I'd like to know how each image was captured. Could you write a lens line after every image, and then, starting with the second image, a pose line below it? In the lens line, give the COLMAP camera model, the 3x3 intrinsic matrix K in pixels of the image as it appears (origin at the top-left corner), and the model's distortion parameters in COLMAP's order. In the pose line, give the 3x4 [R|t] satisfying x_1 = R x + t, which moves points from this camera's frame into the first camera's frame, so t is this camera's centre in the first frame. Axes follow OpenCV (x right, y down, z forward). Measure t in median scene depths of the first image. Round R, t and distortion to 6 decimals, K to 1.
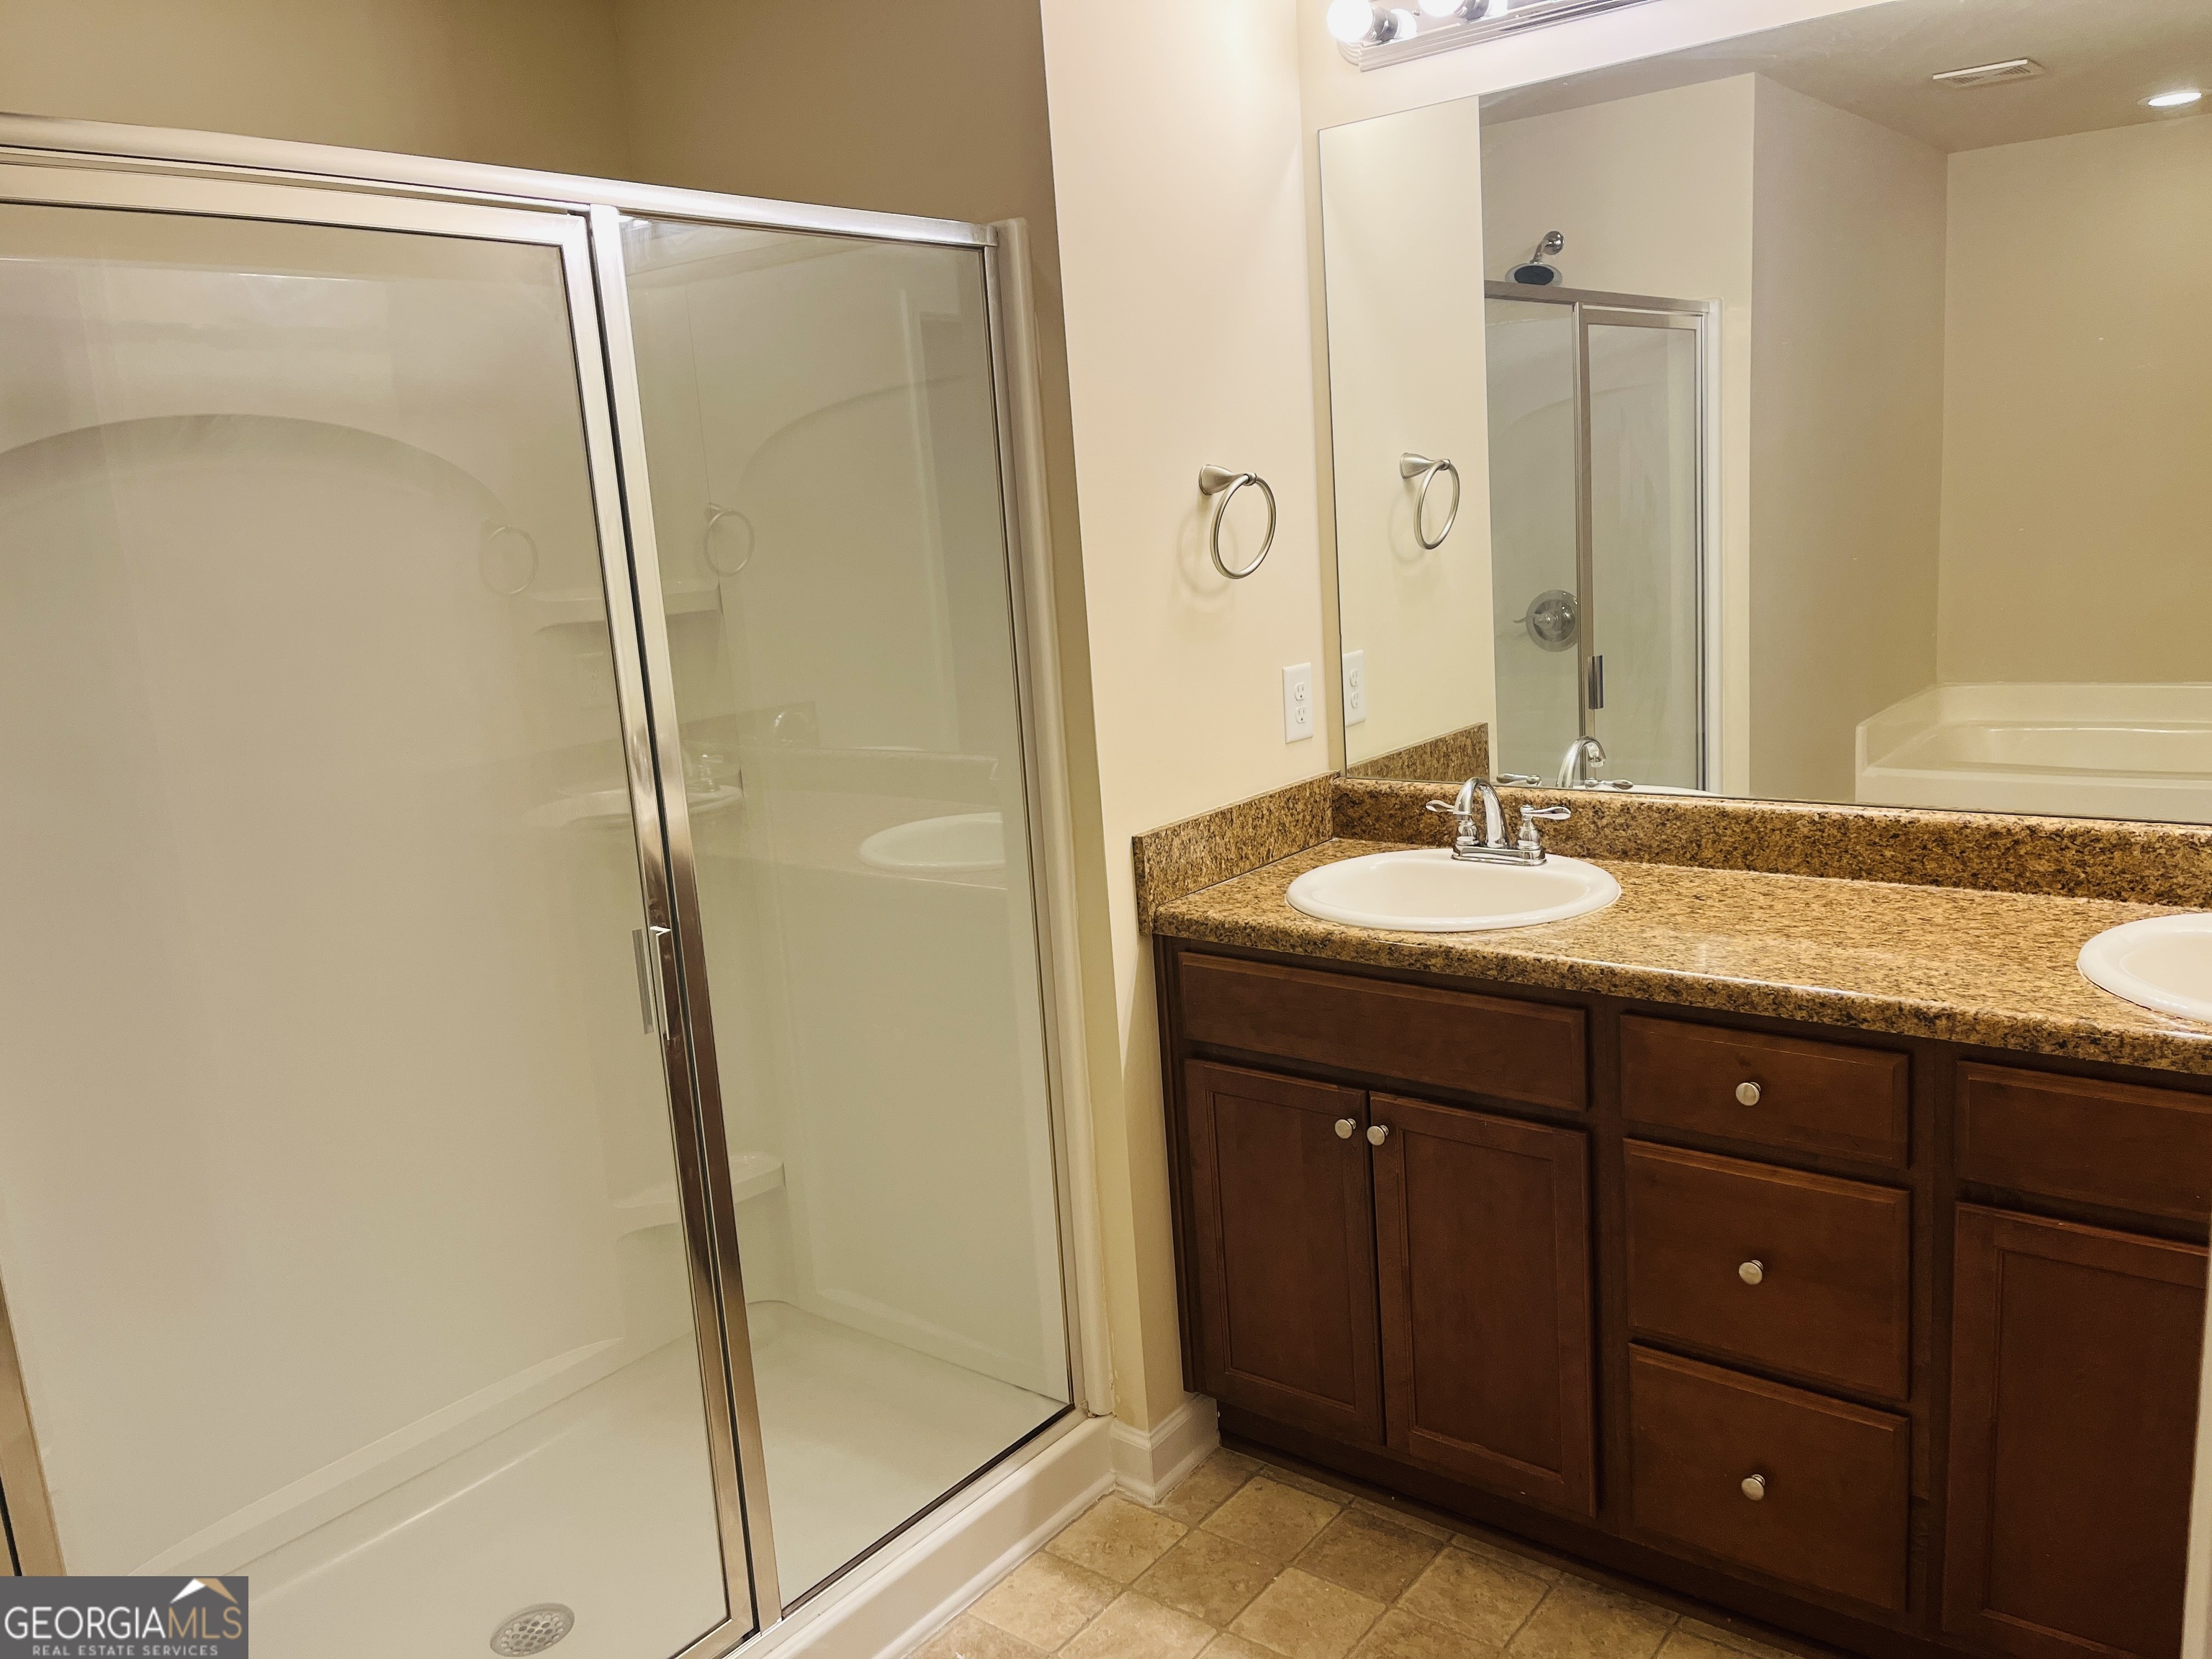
lens RADIAL K [[1673.7, 0, 1151.6], [0, 1673.7, 851.9], [0, 0, 1]] dist [0.079674, -0.096114]
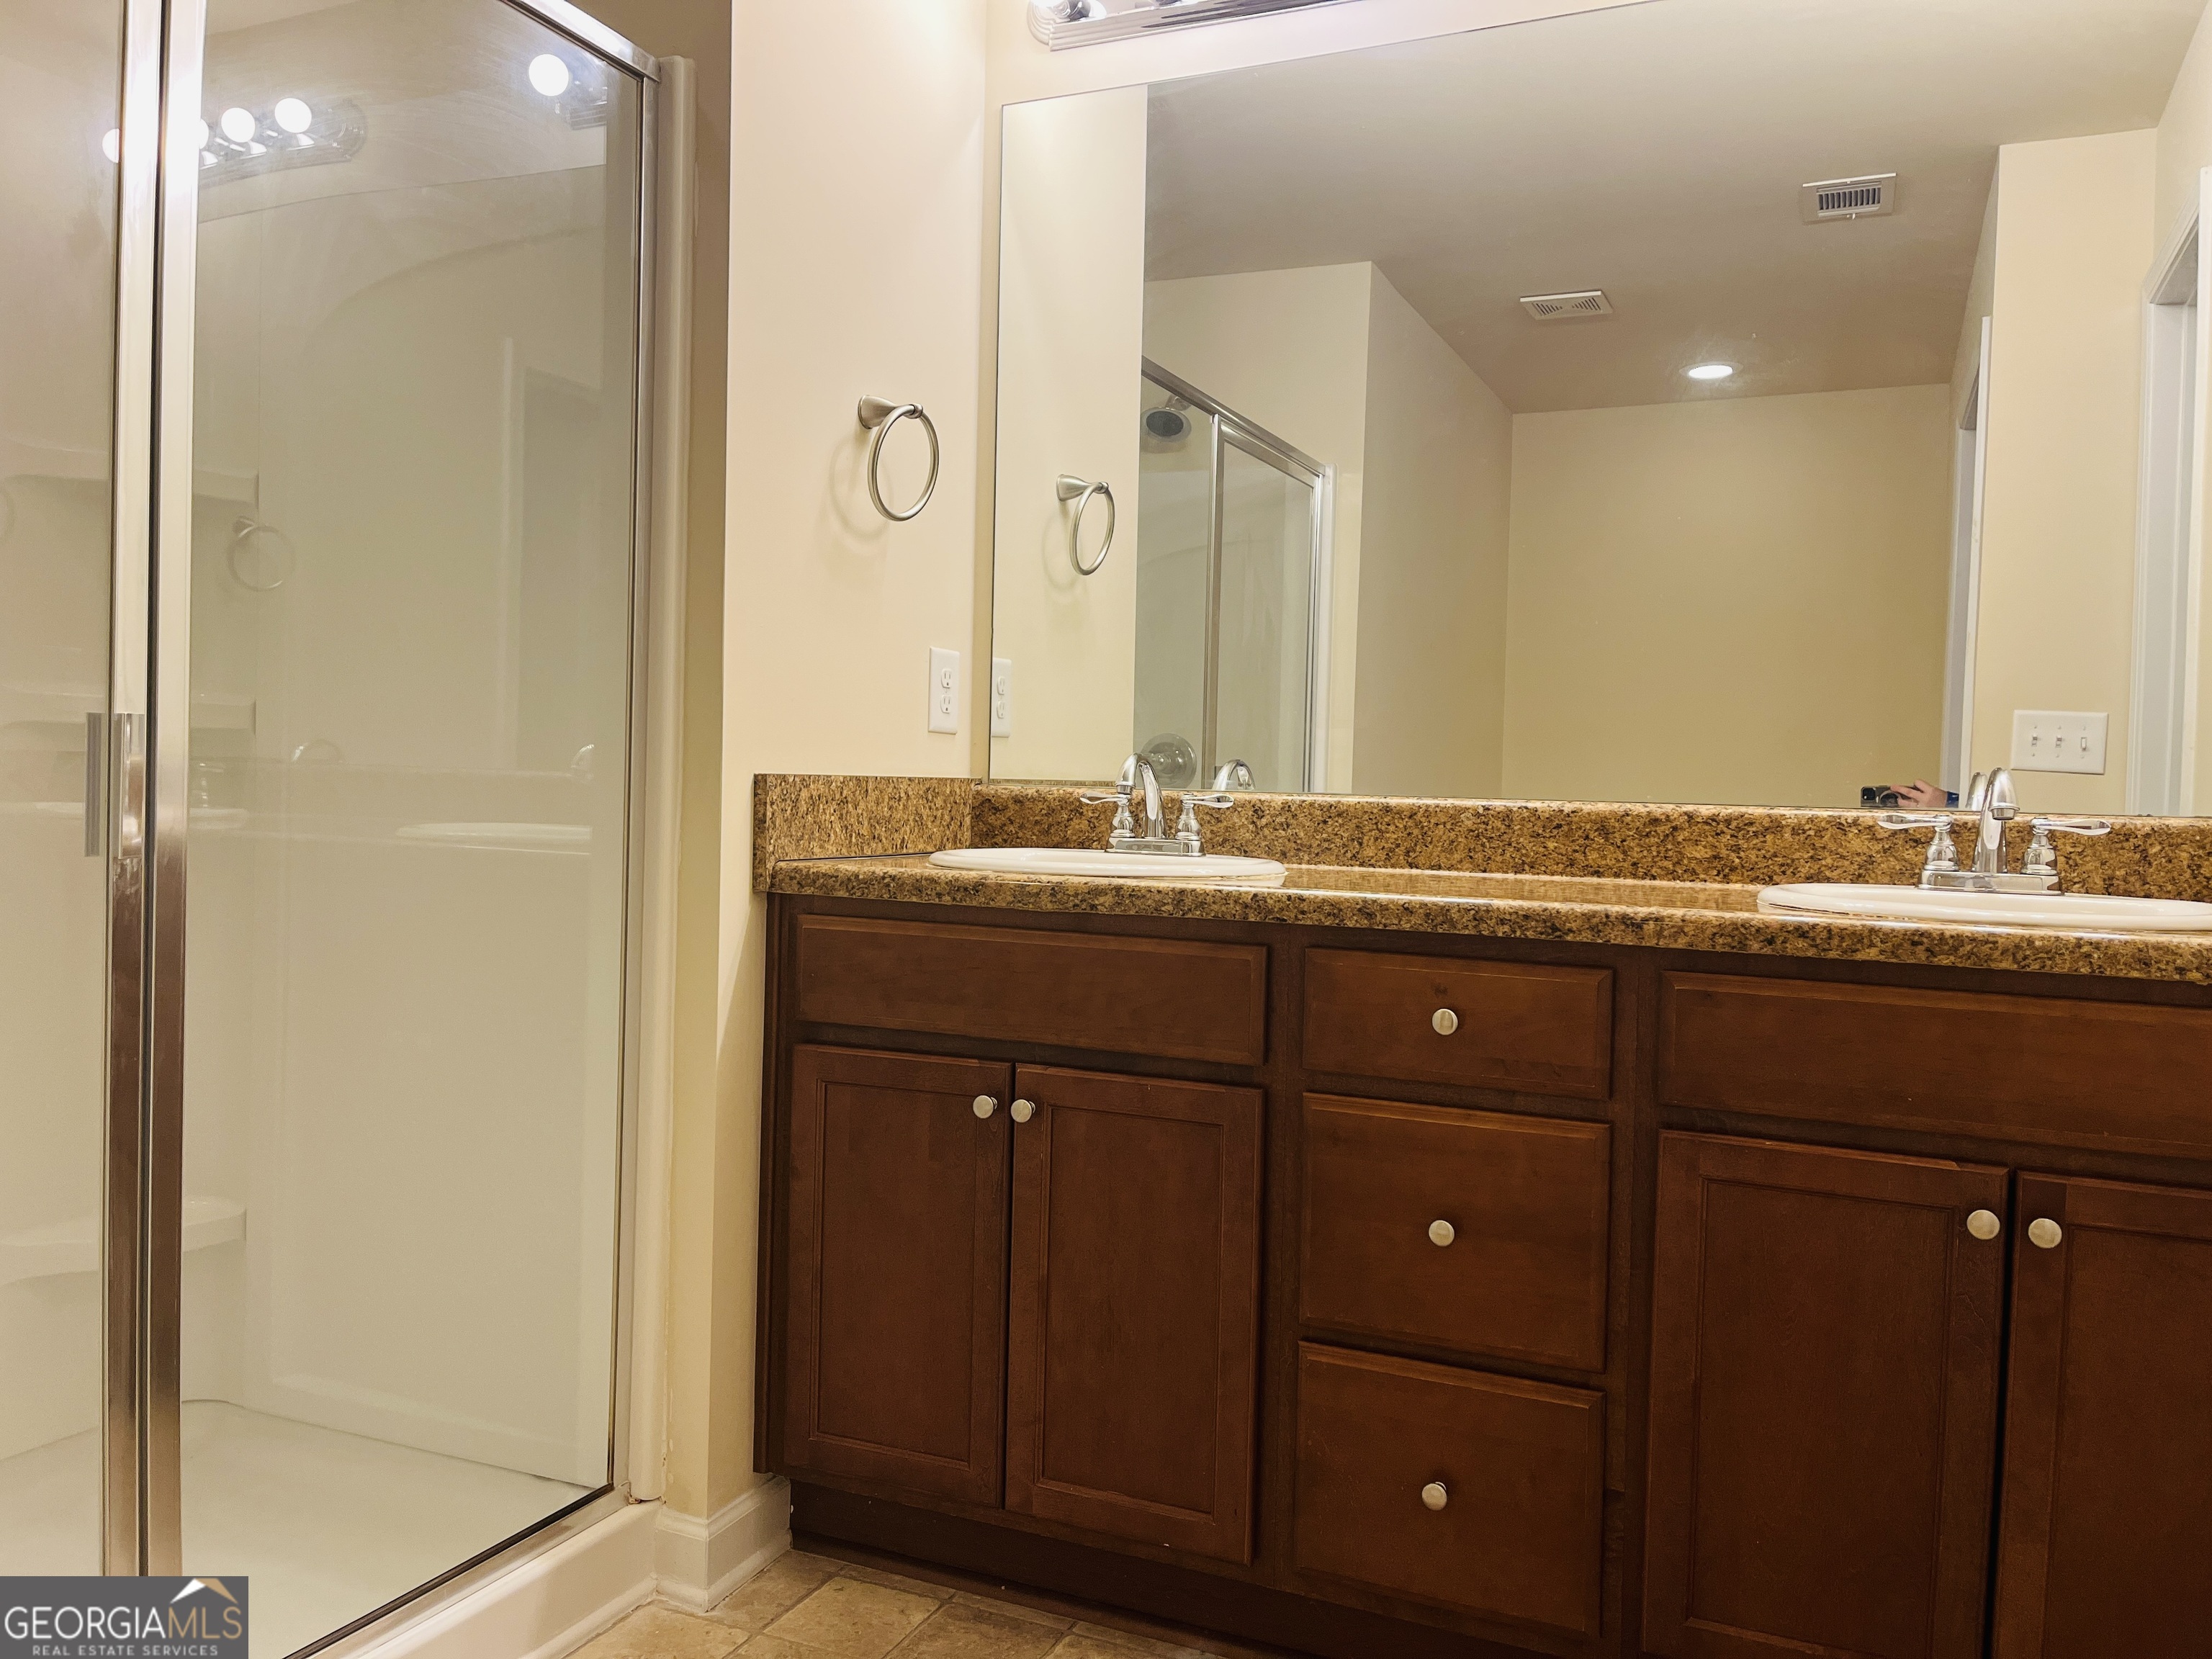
lens RADIAL K [[1673.7, 0, 1149.8], [0, 1673.7, 834.6], [0, 0, 1]] dist [0.079674, -0.096114]
pose [[0.966037, 0.083799, 0.244439, -0.024694], [-0.040756, 0.983528, -0.176103, 0.170421], [-0.255170, 0.160159, 0.953539, 0.130568]]
